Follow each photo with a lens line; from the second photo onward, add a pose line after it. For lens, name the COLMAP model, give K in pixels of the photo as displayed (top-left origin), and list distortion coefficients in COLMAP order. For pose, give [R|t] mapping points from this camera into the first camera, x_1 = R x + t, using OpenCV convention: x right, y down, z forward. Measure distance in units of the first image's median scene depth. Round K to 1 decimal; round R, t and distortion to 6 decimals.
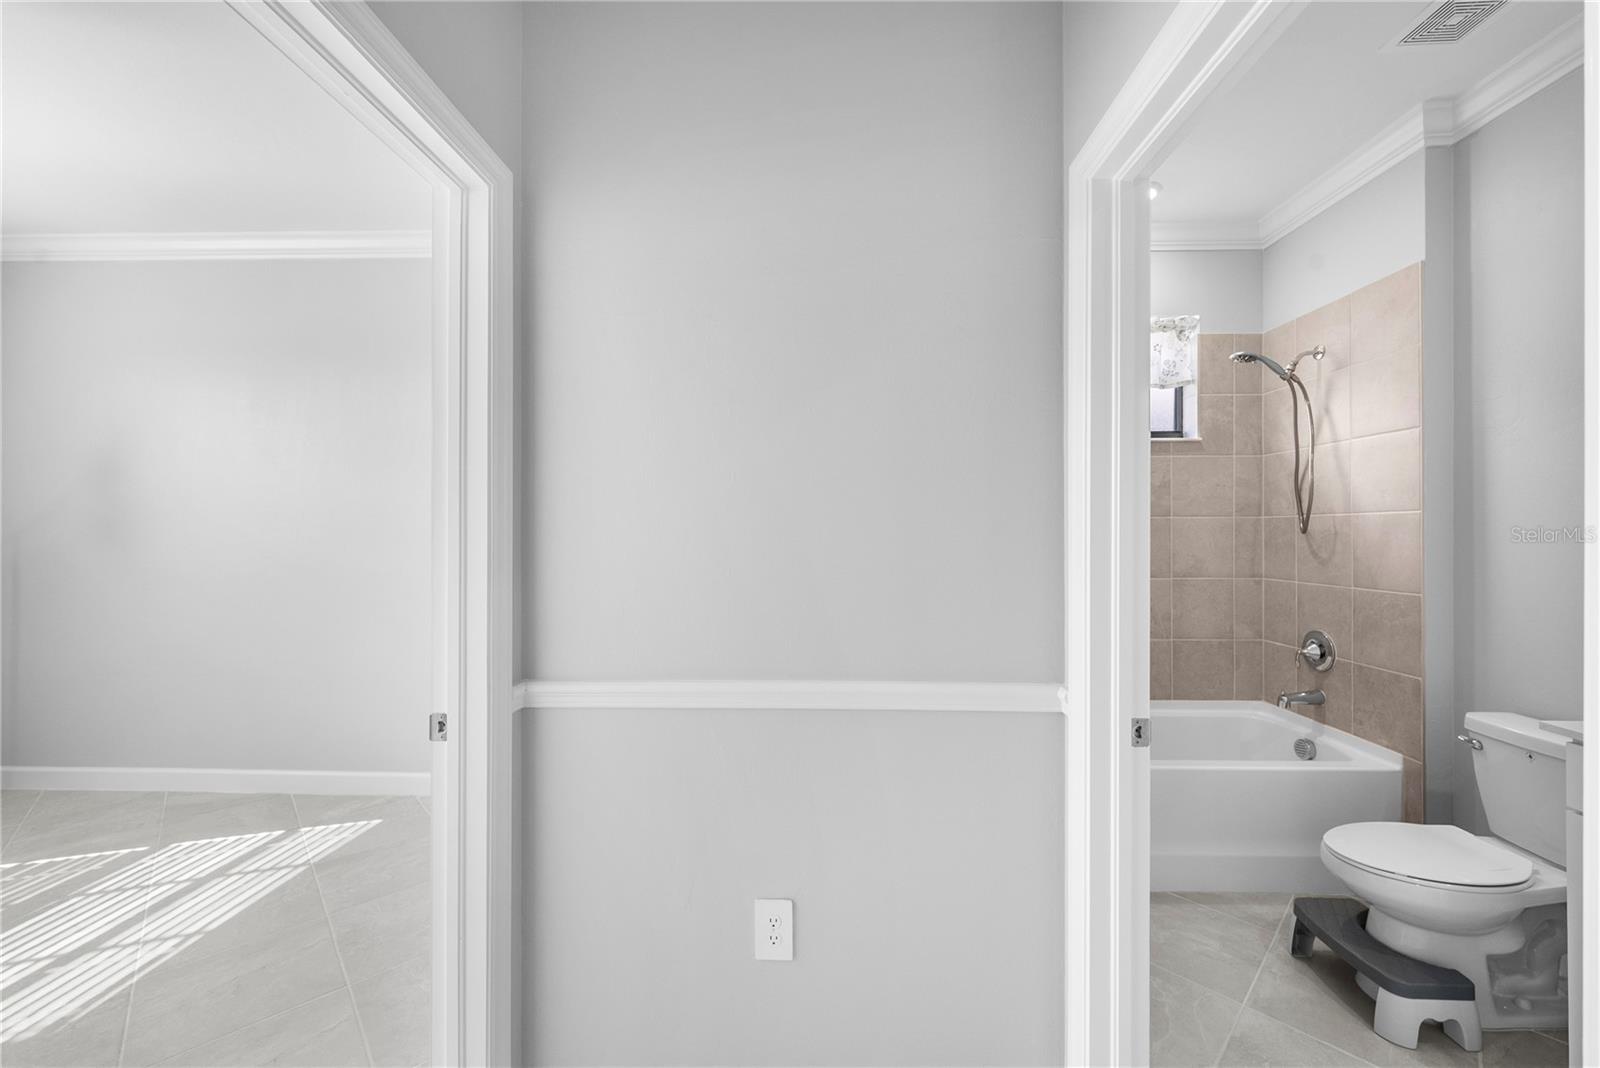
lens RADIAL K [[628.3, 0, 797.6], [0, 628.3, 527.4], [0, 0, 1]] dist [0.001888, -0.000560]
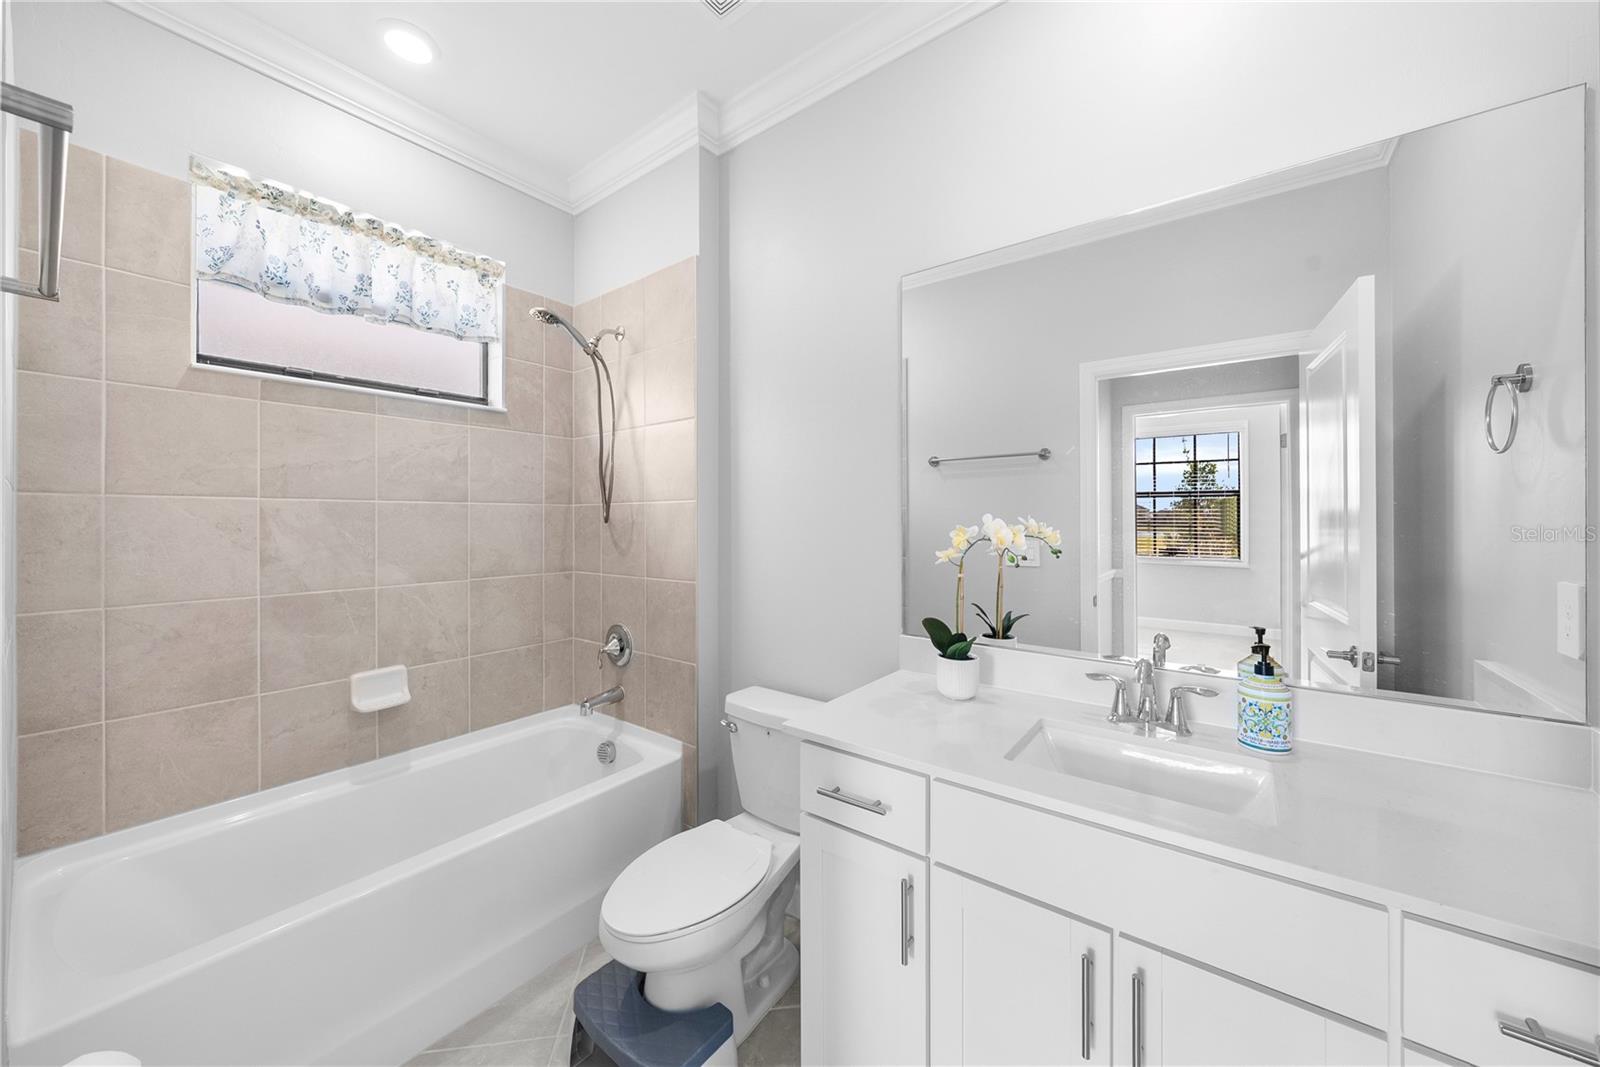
lens RADIAL K [[586.8, 0, 817.9], [0, 586.8, 528.9], [0, 0, 1]] dist [-0.006510, 0.001863]
pose [[0.561148, -0.011660, 0.827633, 0.283944], [-0.004586, 0.999842, 0.017195, 0.002406], [-0.827702, -0.013444, 0.561006, 0.272168]]
